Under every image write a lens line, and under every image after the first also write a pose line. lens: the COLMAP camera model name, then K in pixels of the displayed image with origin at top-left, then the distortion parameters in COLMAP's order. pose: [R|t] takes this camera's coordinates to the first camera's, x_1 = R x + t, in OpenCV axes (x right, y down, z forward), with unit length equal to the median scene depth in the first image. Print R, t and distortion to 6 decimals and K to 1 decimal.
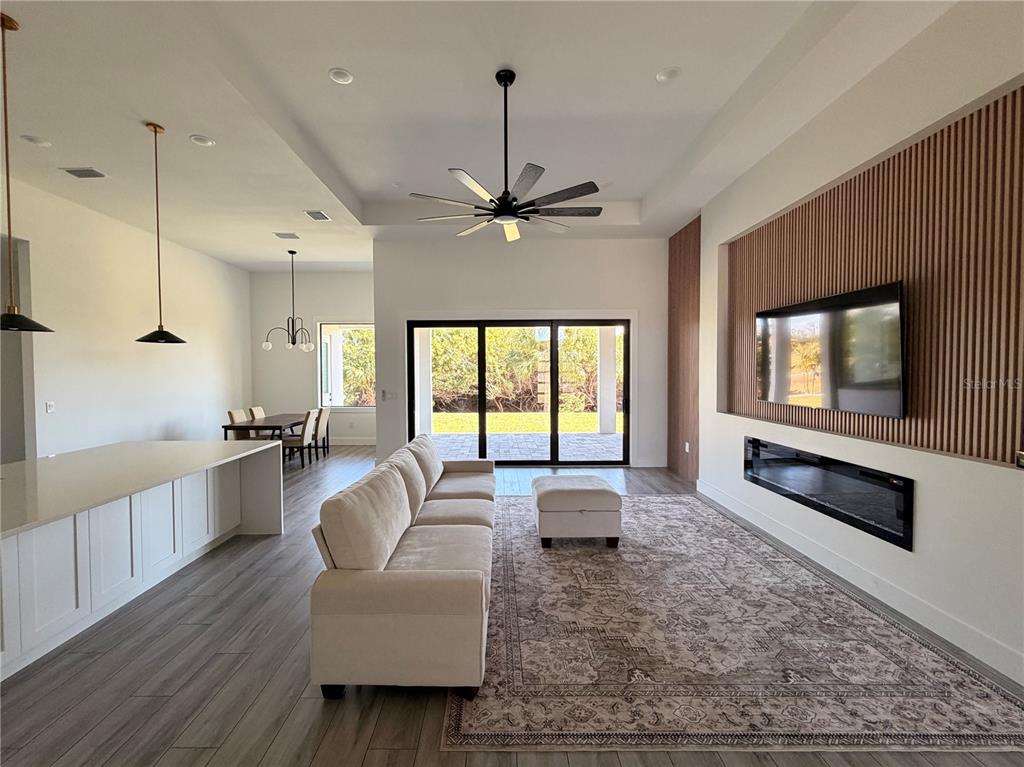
lens RADIAL K [[428.6, 0, 497.6], [0, 428.6, 382.7], [0, 0, 1]] dist [0.000560, -0.000002]
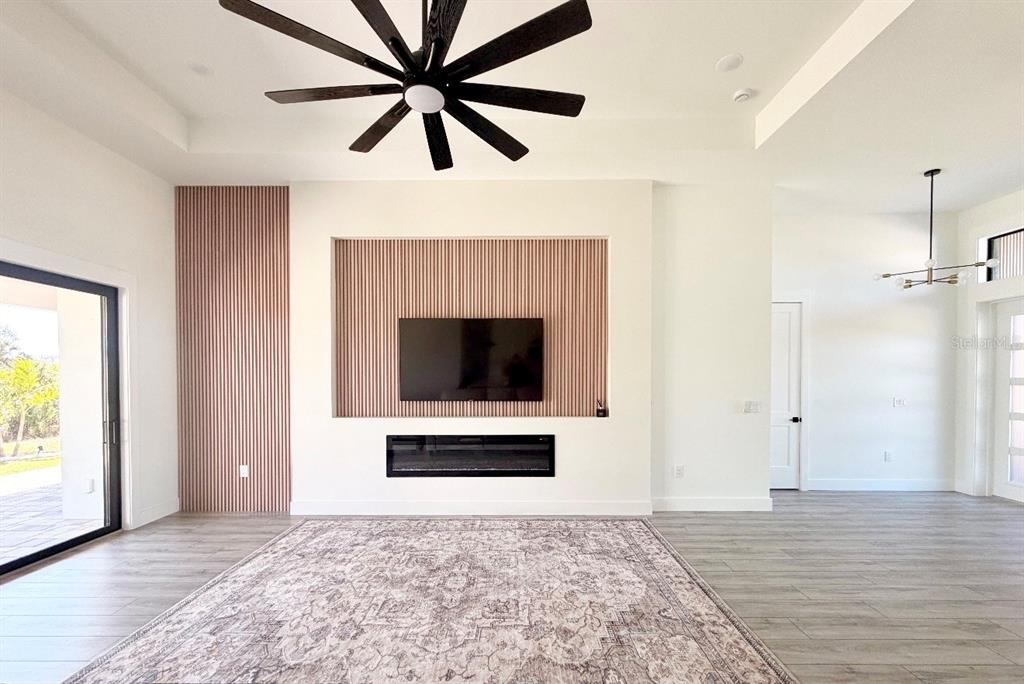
lens RADIAL K [[406.5, 0, 509.4], [0, 406.5, 382.0], [0, 0, 1]] dist [-0.005760, -0.000144]
pose [[0.011122, -0.002243, 0.999936, -0.480526], [0.031748, 0.999494, 0.001889, 0.003191], [-0.999434, 0.031725, 0.011187, 0.822313]]
